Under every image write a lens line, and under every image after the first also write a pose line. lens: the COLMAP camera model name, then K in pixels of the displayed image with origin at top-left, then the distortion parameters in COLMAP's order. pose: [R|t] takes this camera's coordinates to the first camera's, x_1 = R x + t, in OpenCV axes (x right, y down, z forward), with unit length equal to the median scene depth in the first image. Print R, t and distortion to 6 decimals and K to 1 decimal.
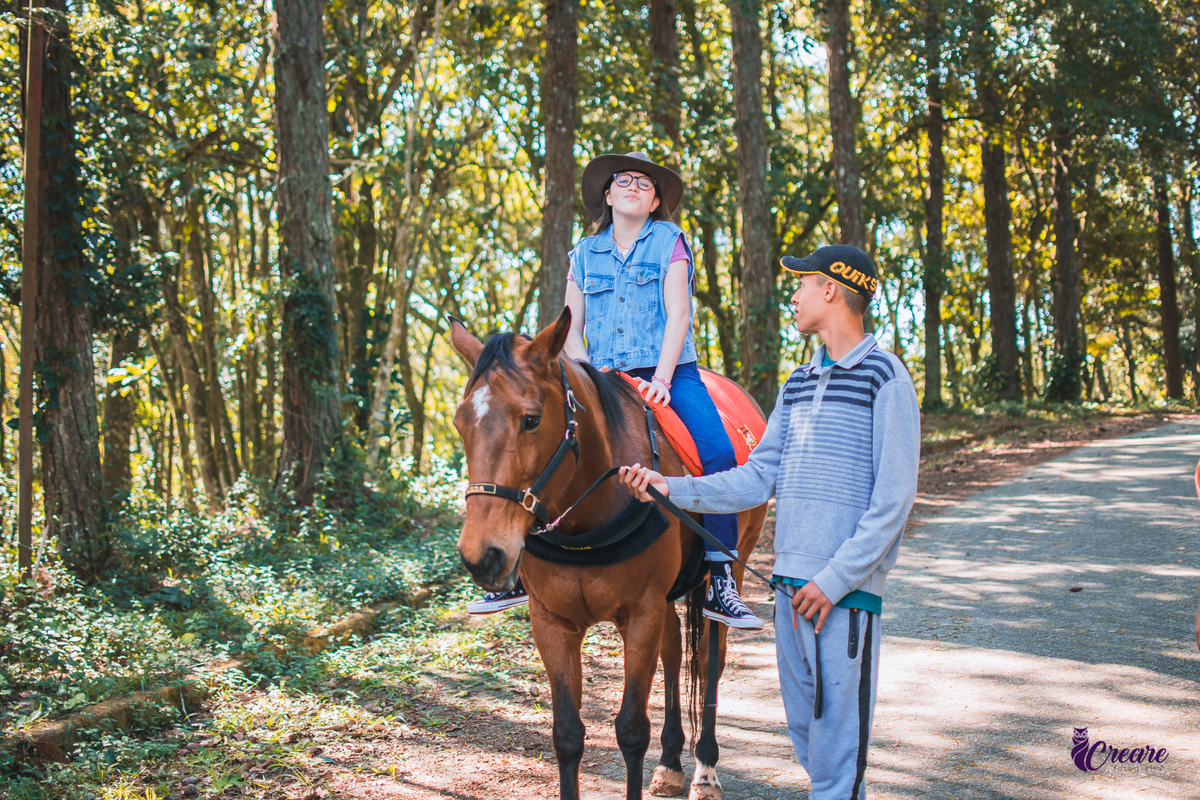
lens RADIAL K [[1792.3, 0, 600.0], [0, 1792.3, 400.0], [0, 0, 1]] dist [-0.187473, 0.143821]
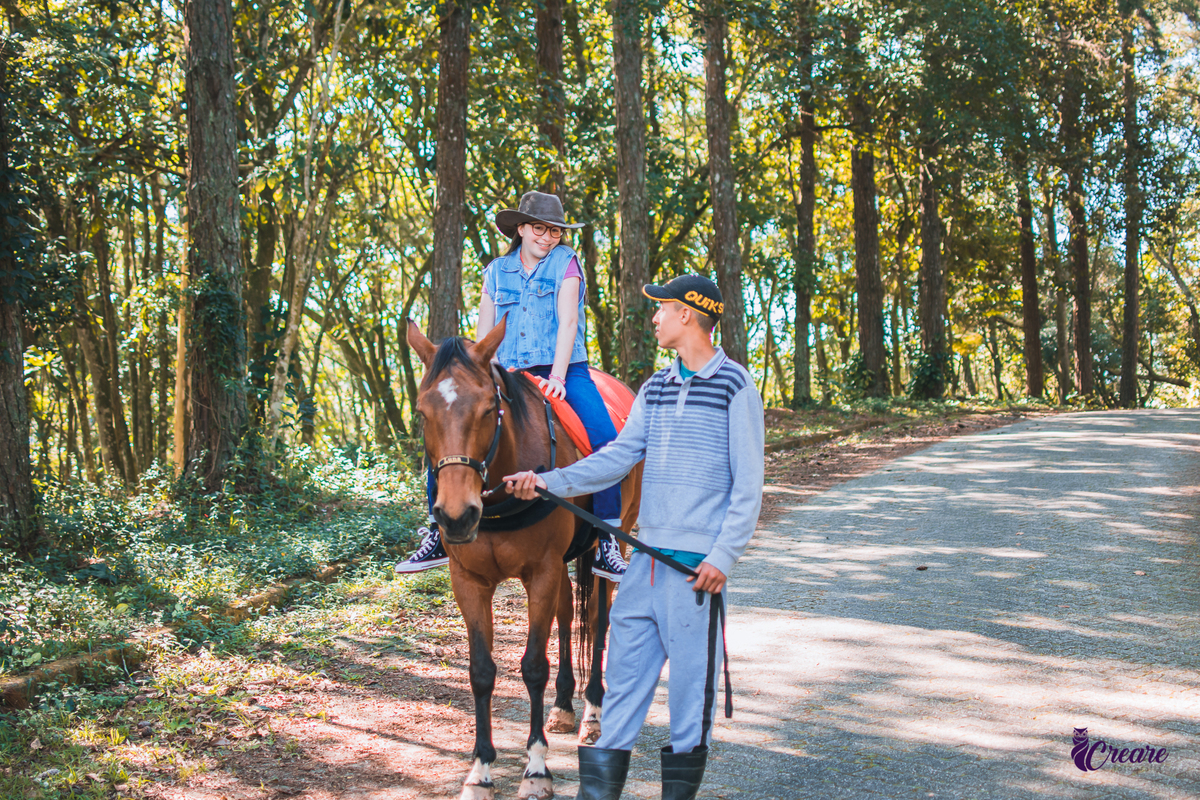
lens RADIAL K [[1792.3, 0, 600.0], [0, 1792.3, 400.0], [0, 0, 1]] dist [-0.187473, 0.143821]
pose [[0.997550, 0.007629, 0.069538, -0.008777], [-0.007855, 0.999965, 0.002983, -0.000392], [-0.069513, -0.003522, 0.997575, -0.077724]]
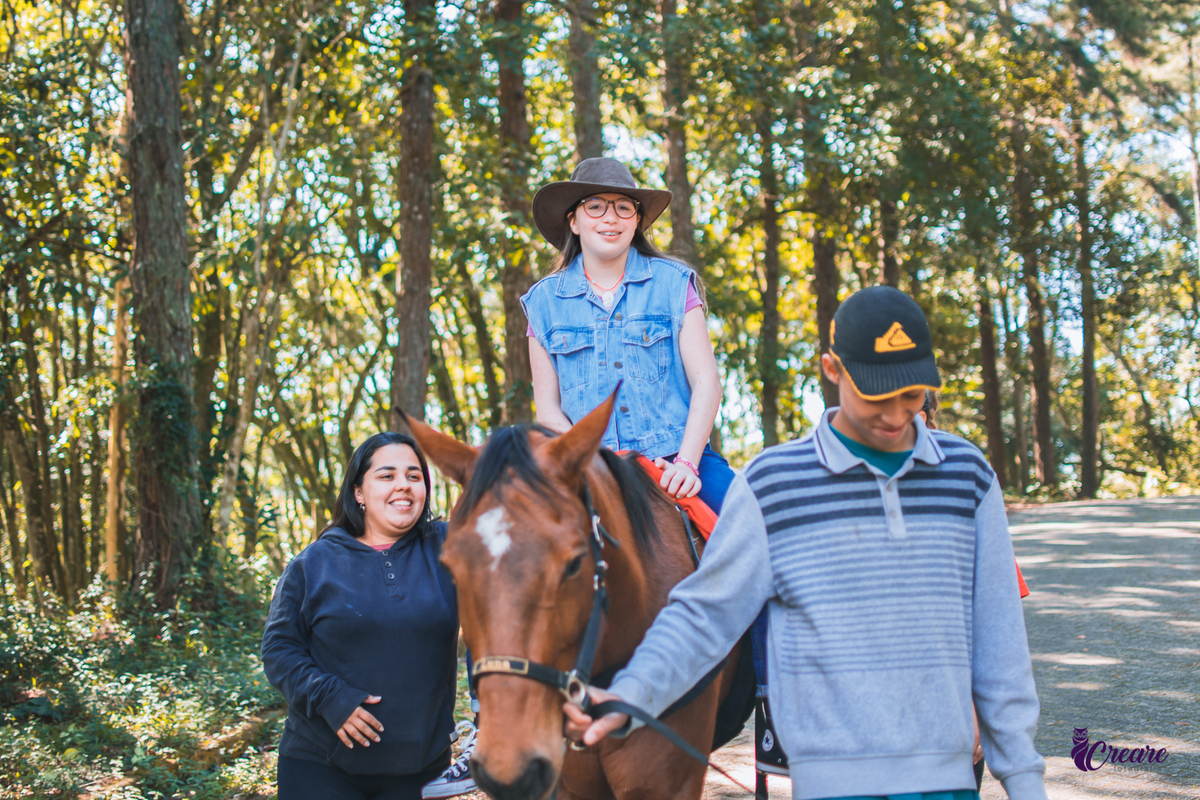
lens RADIAL K [[1792.3, 0, 600.0], [0, 1792.3, 400.0], [0, 0, 1]] dist [-0.187473, 0.143821]
pose [[0.993692, -0.004965, 0.112038, -0.040437], [0.011154, 0.998442, -0.054678, 0.002702], [-0.111592, 0.055583, 0.992198, 0.037471]]
